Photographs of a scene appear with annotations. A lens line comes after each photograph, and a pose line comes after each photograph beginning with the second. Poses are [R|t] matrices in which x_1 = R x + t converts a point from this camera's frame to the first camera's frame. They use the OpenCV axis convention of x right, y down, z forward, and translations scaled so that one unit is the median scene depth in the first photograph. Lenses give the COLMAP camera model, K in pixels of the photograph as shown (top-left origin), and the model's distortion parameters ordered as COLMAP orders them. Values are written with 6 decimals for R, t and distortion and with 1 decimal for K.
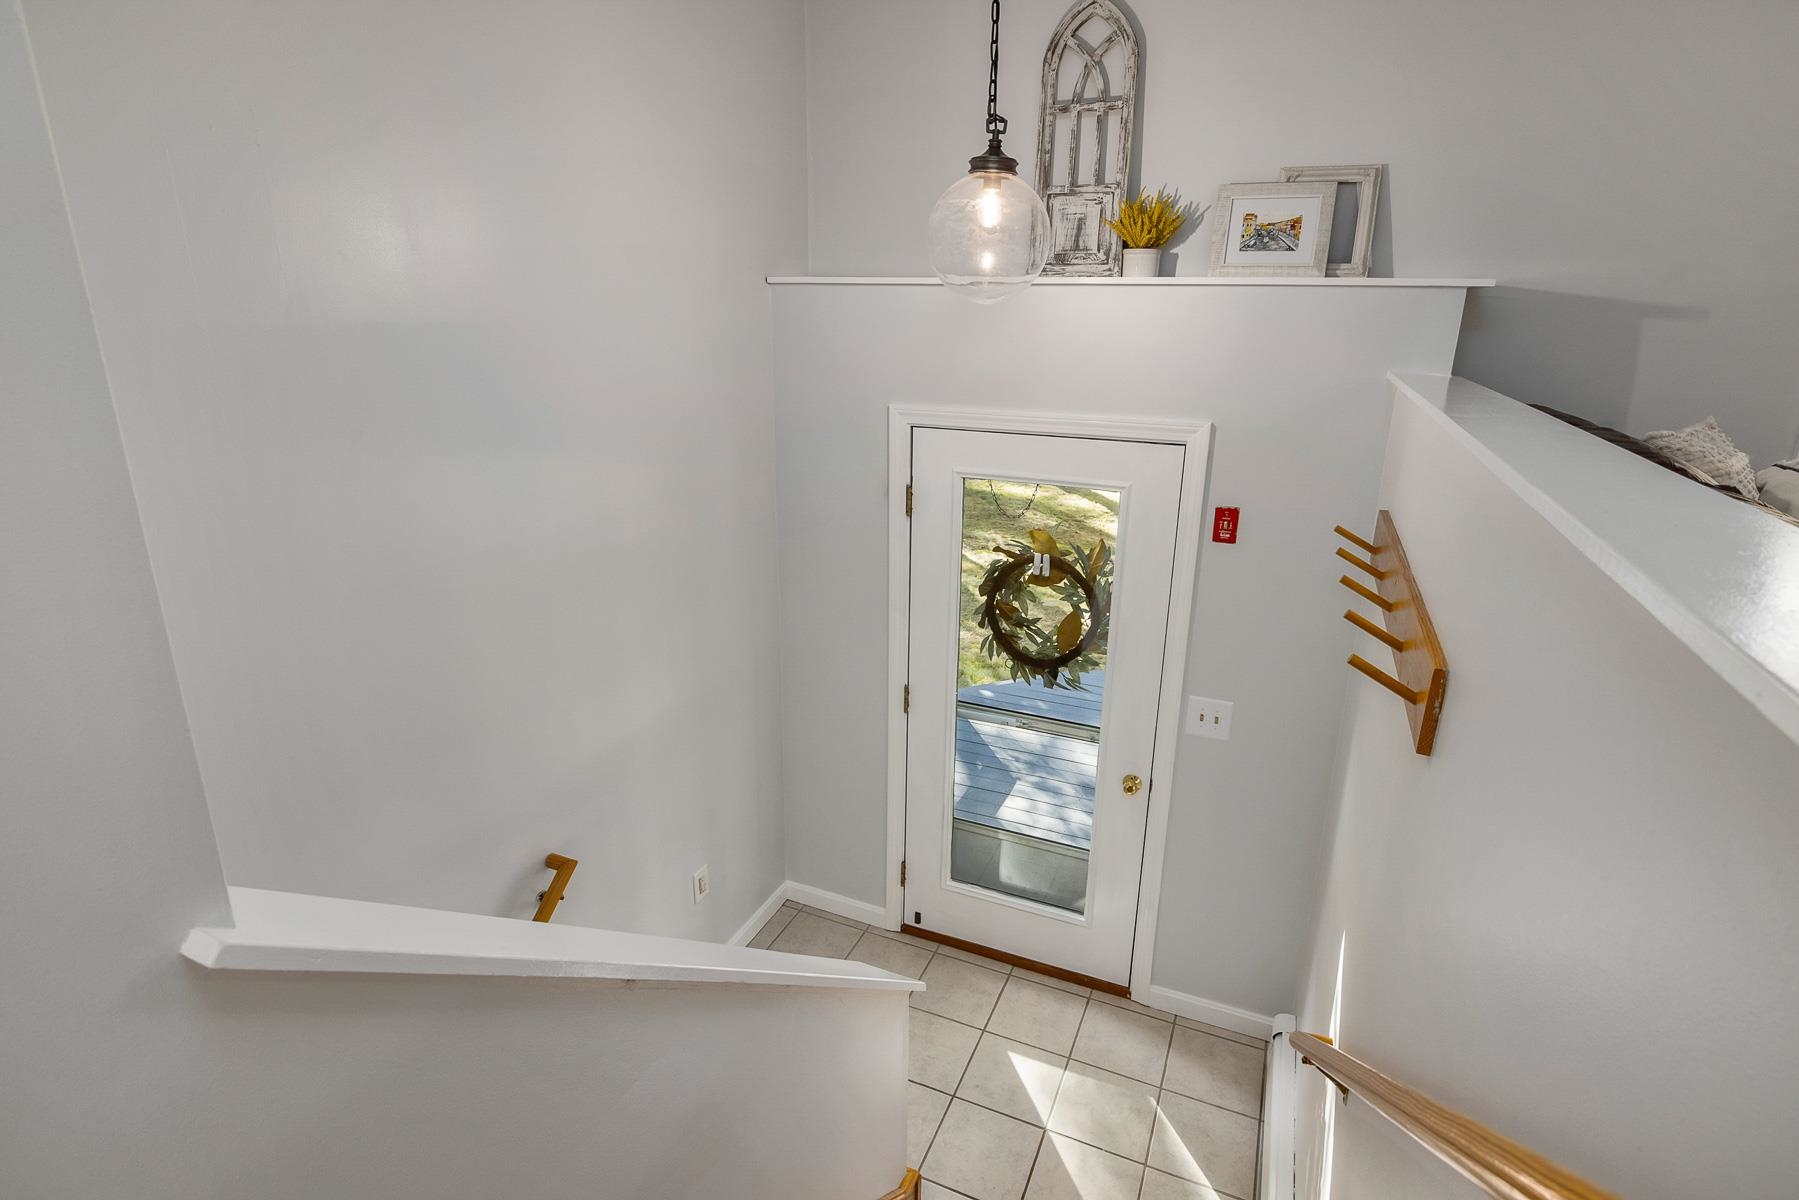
lens RADIAL K [[935.6, 0, 895.4], [0, 935.6, 596.3], [0, 0, 1]] dist [-0.003776, 0.002864]
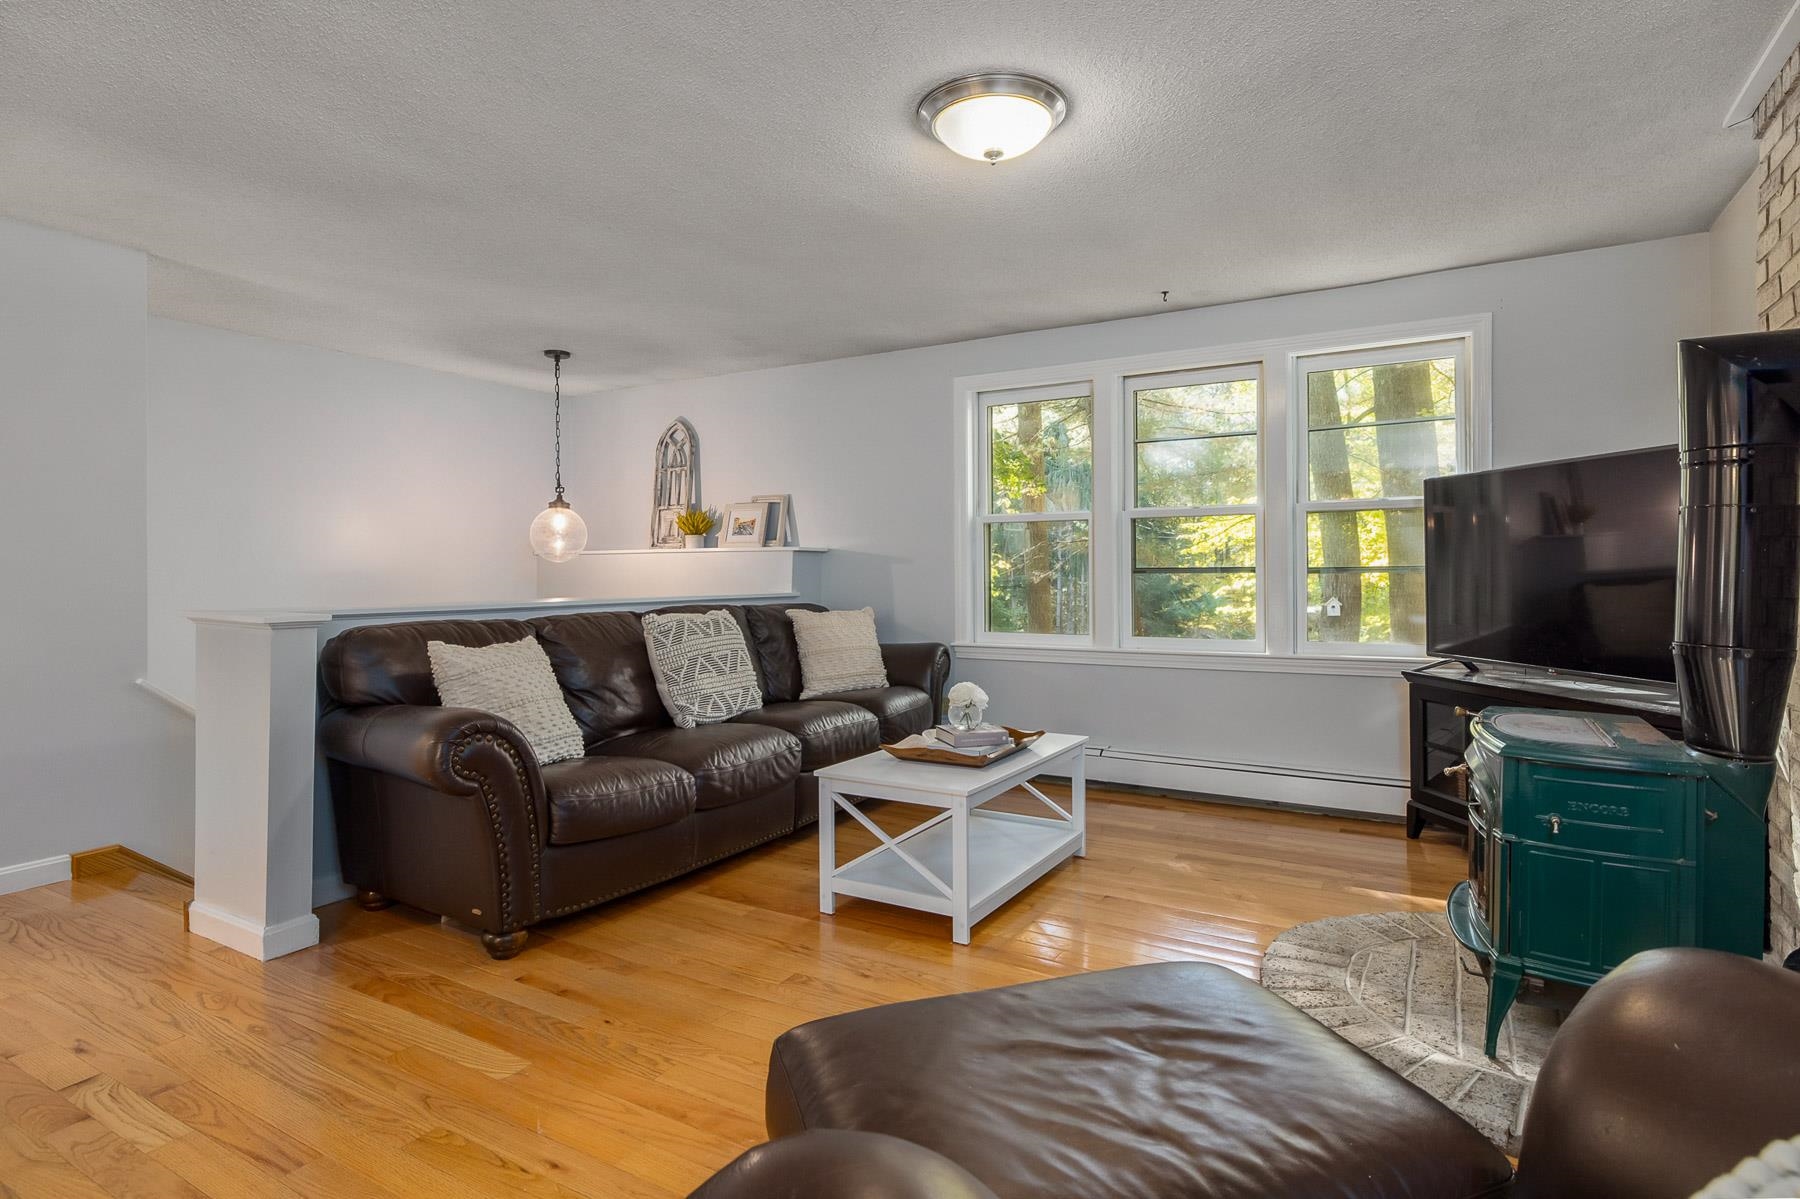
lens RADIAL K [[936.1, 0, 897.7], [0, 936.1, 585.9], [0, 0, 1]] dist [-0.003776, 0.002864]
pose [[0.993578, -0.011631, -0.112552, 0.968550], [-0.020876, 0.958783, -0.283370, 0.305302], [0.111209, 0.283900, 0.952383, -0.868137]]
